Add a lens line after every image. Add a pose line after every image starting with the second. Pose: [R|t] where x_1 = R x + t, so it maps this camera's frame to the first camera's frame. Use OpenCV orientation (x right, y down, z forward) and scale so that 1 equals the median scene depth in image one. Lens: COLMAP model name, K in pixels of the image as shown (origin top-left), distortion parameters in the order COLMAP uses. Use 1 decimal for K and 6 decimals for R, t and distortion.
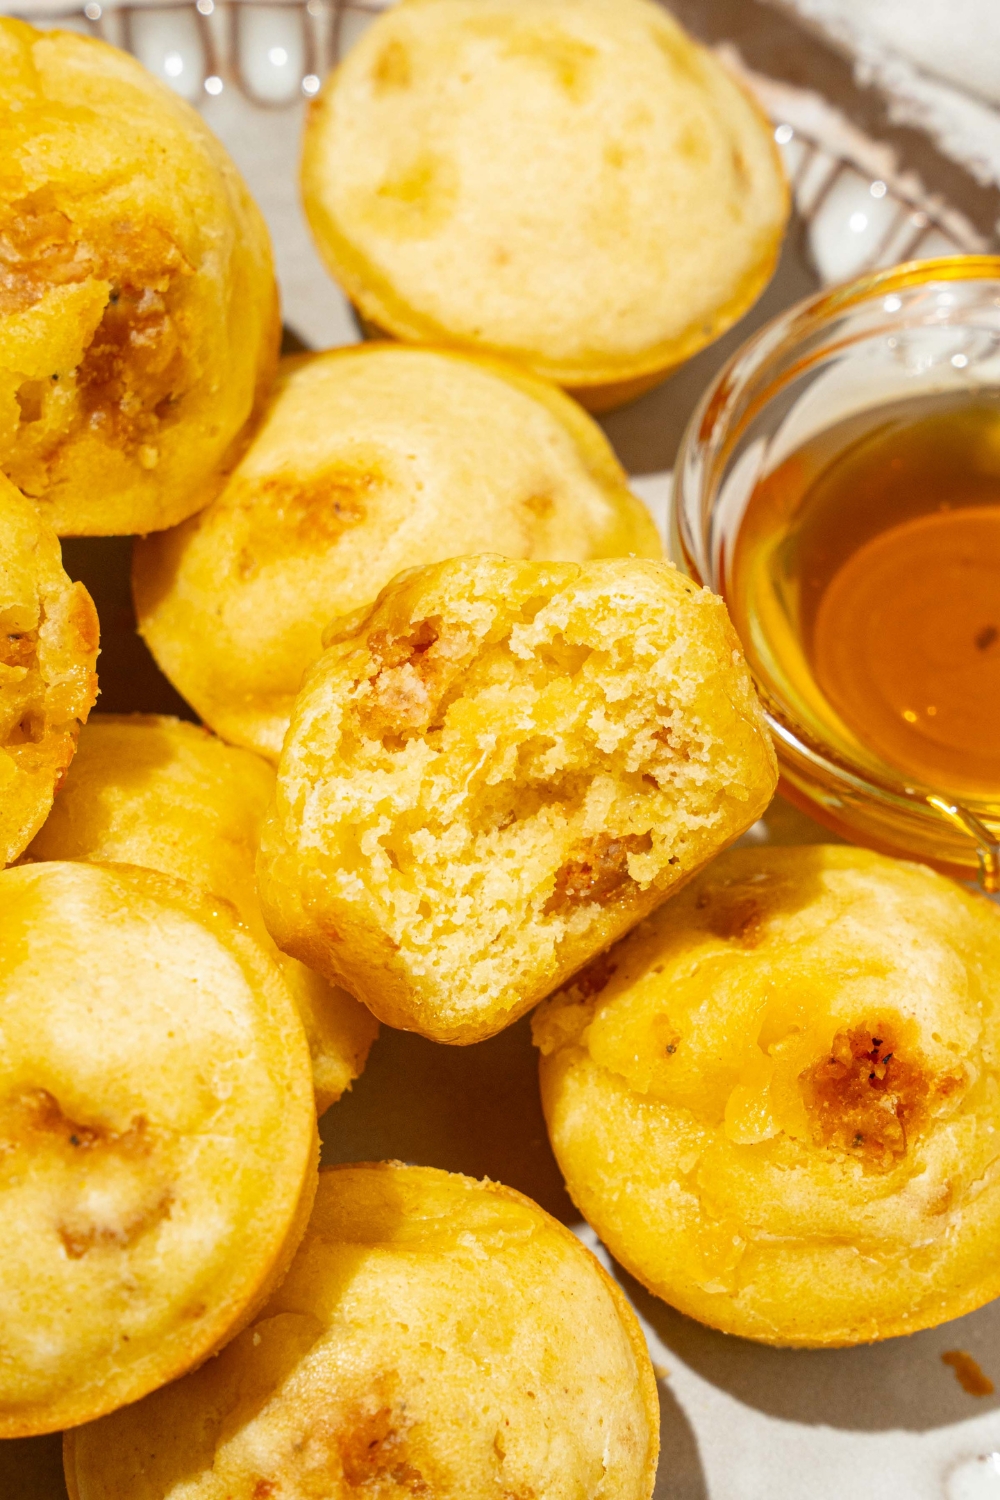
lens RADIAL K [[3950.9, 0, 663.0], [0, 3950.9, 752.3], [0, 0, 1]] dist [0.059123, 0.310333]
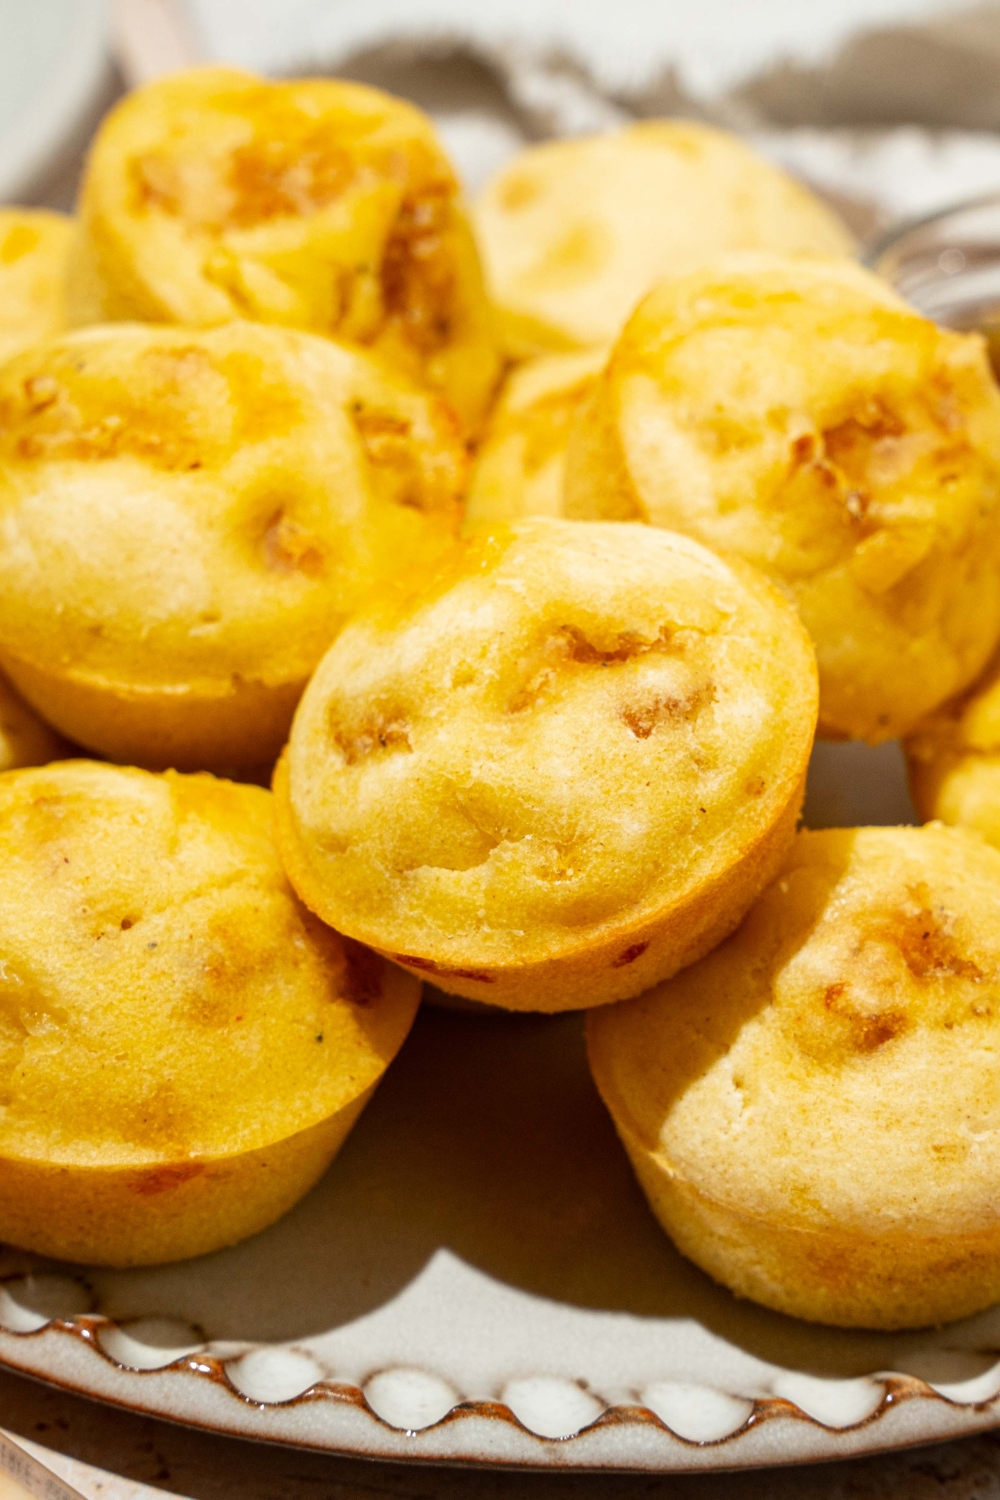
lens RADIAL K [[3963.6, 0, 614.4], [0, 3963.6, 655.1], [0, 0, 1]] dist [0.054272, 0.318480]
pose [[0.973986, -0.143352, 0.175505, -0.300546], [0.204509, 0.889654, -0.408279, 0.478842], [-0.097611, 0.433550, 0.895827, 0.043246]]
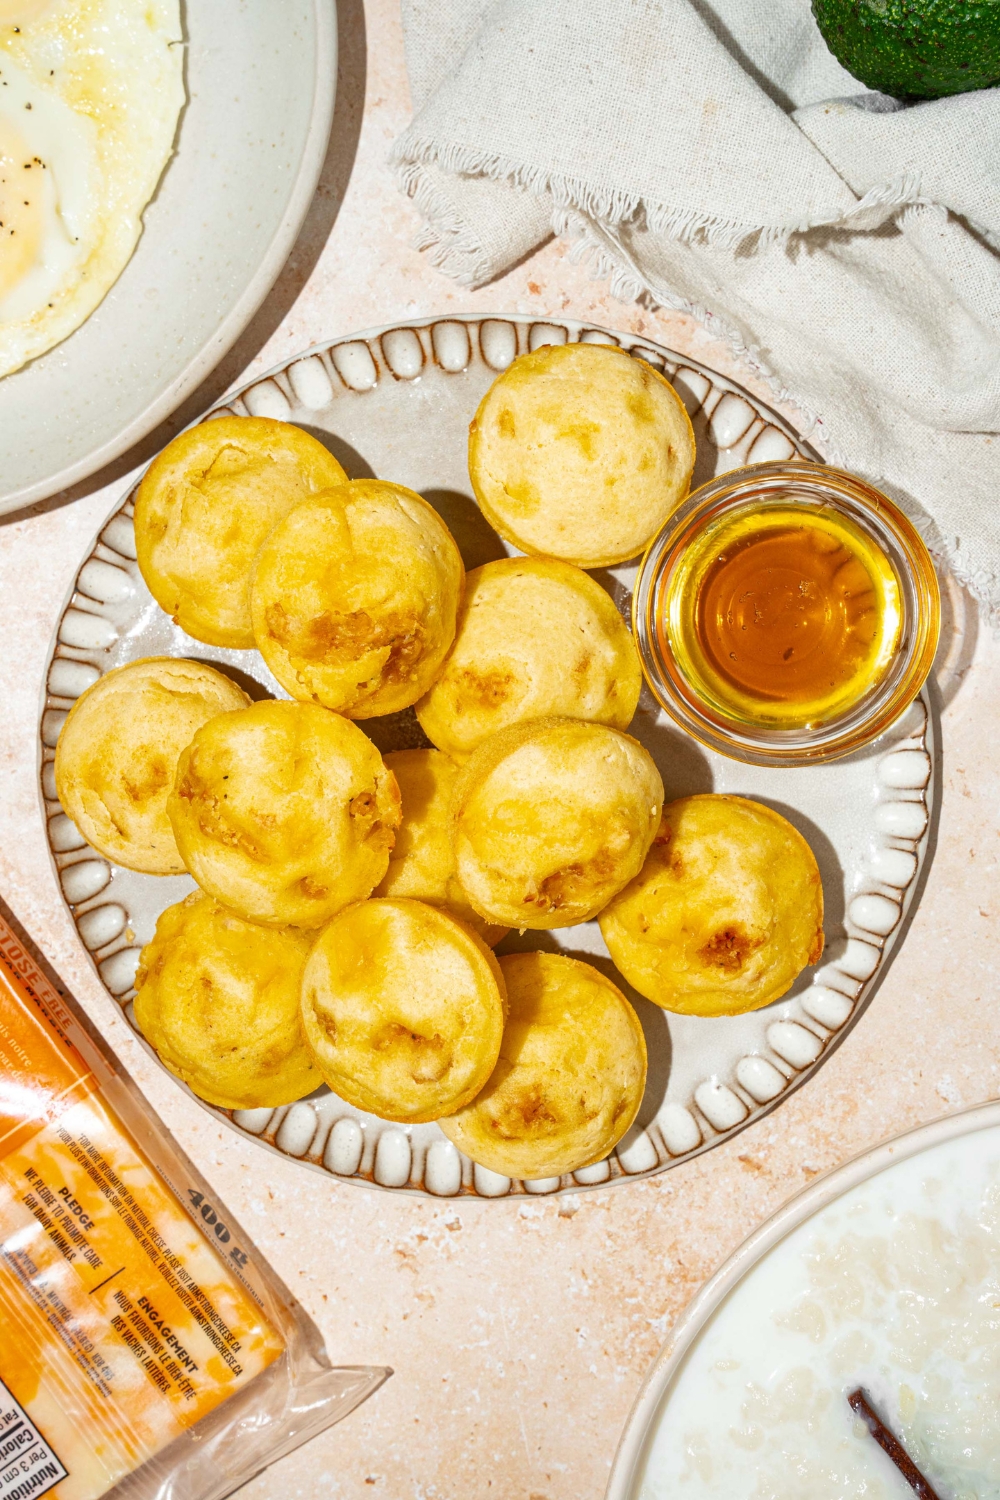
lens RADIAL K [[2288.3, 0, 494.3], [0, 2288.3, 766.5], [0, 0, 1]] dist [-0.000404, 0.494888]
pose [[0.991812, -0.019053, -0.126277, 0.090793], [0.081144, 0.857565, 0.507934, -0.746357], [0.098614, -0.514022, 0.852090, -0.180105]]
